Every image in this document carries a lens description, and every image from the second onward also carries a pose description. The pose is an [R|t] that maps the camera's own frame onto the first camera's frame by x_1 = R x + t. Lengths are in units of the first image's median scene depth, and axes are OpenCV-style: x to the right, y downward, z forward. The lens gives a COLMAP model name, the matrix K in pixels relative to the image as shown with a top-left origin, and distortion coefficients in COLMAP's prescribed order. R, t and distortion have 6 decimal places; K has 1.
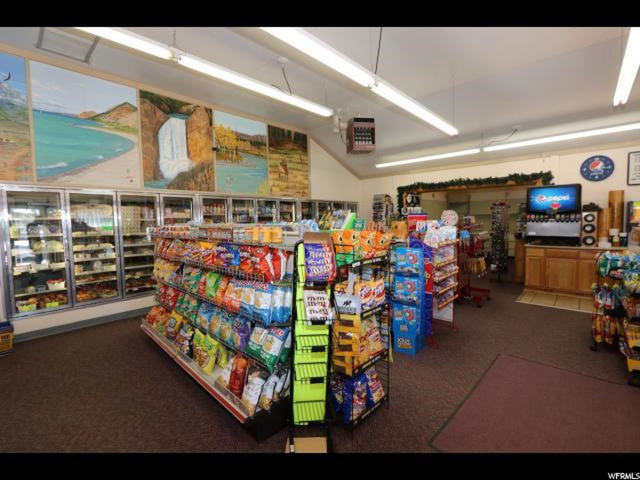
lens RADIAL K [[291.7, 0, 311.5], [0, 291.7, 236.5], [0, 0, 1]] dist [-0.012081, -0.000355]
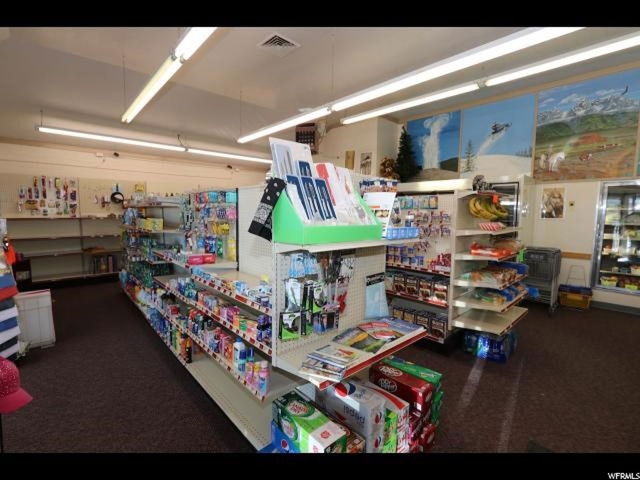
lens RADIAL K [[302.6, 0, 320.0], [0, 302.6, 240.0], [0, 0, 1]] dist [-0.000971, -0.000304]
pose [[-0.060761, 0.111243, -0.991934, 0.246443], [-0.071813, 0.990708, 0.115505, 0.007459], [0.995566, 0.078252, -0.052208, -0.114676]]
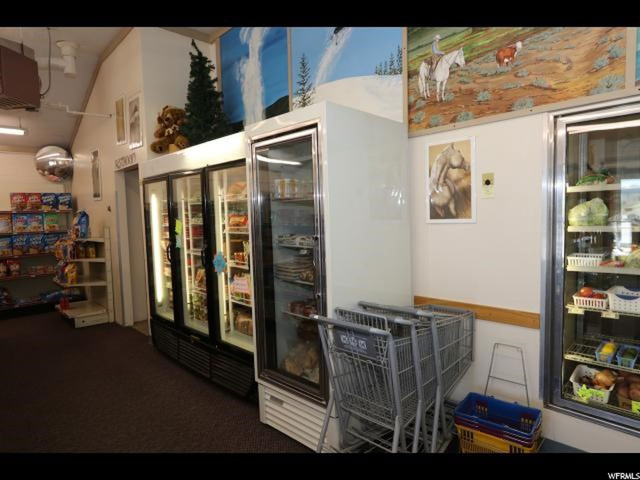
lens RADIAL K [[379.6, 0, 320.0], [0, 379.6, 240.0], [0, 0, 1]] dist [-0.000073, -0.000695]
pose [[-0.024818, 0.087976, -0.995813, -0.327867], [-0.031019, 0.995573, 0.088727, -0.016609], [0.999211, 0.033091, -0.021980, 0.461470]]
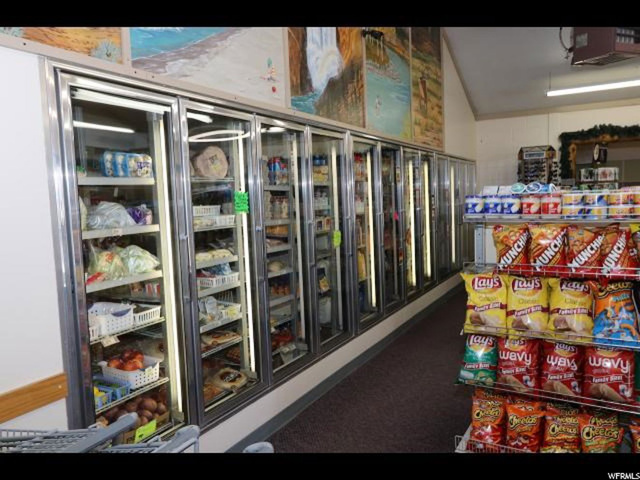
lens RADIAL K [[486.3, 0, 320.0], [0, 486.3, 240.0], [0, 0, 1]] dist [-0.000907, 0.008567]
pose [[0.967558, -0.039516, 0.249541, -0.675712], [0.034353, 0.999097, 0.025010, -0.000288], [-0.250304, -0.015626, 0.968041, 0.311198]]
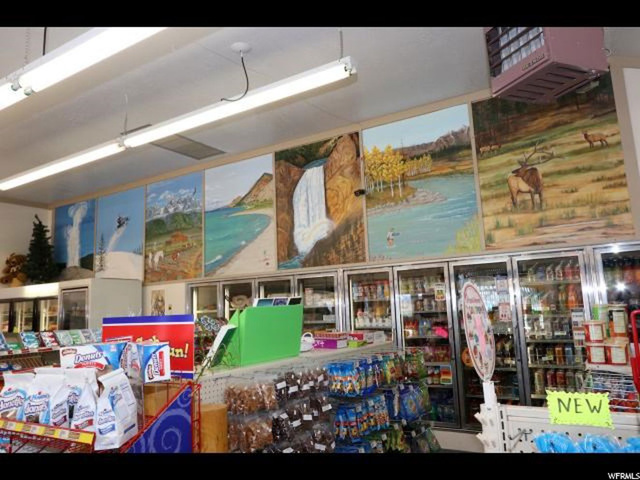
lens RADIAL K [[486.3, 0, 320.0], [0, 486.3, 240.0], [0, 0, 1]] dist [-0.000907, 0.008567]
pose [[0.204920, -0.129341, -0.970195, 0.695994], [-0.022861, 0.990327, -0.136854, -0.067200], [0.978512, 0.050224, 0.199981, 0.799482]]
